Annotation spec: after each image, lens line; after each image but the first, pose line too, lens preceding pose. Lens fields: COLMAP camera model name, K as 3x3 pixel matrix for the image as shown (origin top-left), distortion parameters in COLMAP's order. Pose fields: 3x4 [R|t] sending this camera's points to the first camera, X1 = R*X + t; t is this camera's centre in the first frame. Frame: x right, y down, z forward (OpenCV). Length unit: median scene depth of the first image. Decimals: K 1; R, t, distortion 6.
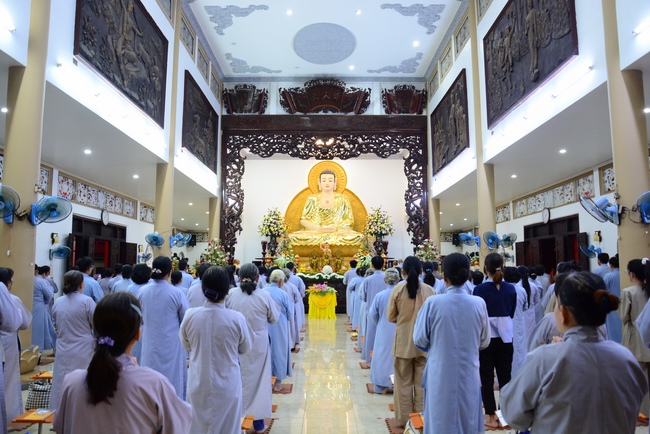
lens RADIAL K [[524.4, 0, 329.5], [0, 524.4, 217.3], [0, 0, 1]] dist [-0.141337, 0.123336]
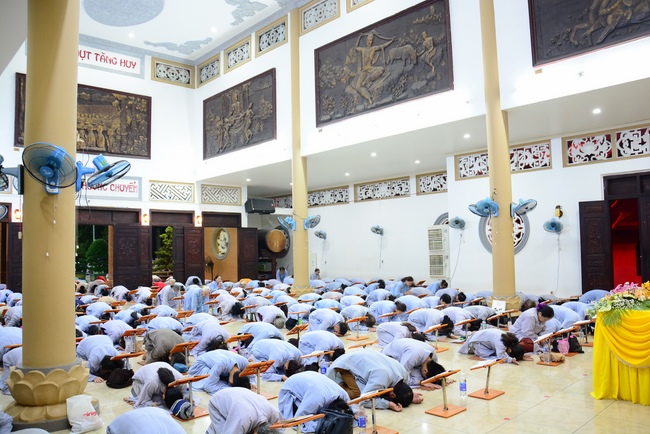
lens RADIAL K [[524.4, 0, 327.5], [0, 524.4, 220.9], [0, 0, 1]] dist [-0.141337, 0.123336]
pose [[0.749728, 0.026181, 0.661227, -0.408057], [-0.048859, 0.998680, 0.015856, 0.017008], [-0.659939, -0.044195, 0.750018, 0.095355]]
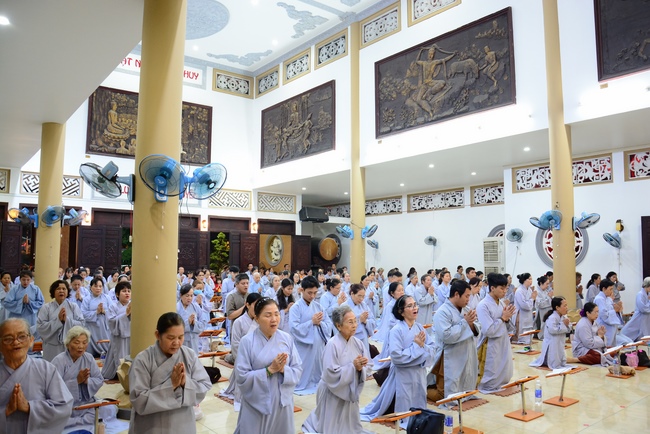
lens RADIAL K [[524.4, 0, 329.6], [0, 524.4, 222.2], [0, 0, 1]] dist [-0.141337, 0.123336]
pose [[0.797429, 0.050839, 0.601268, -0.447986], [-0.068163, 0.997656, 0.006046, 0.018015], [-0.599551, -0.045806, 0.799025, 0.098765]]
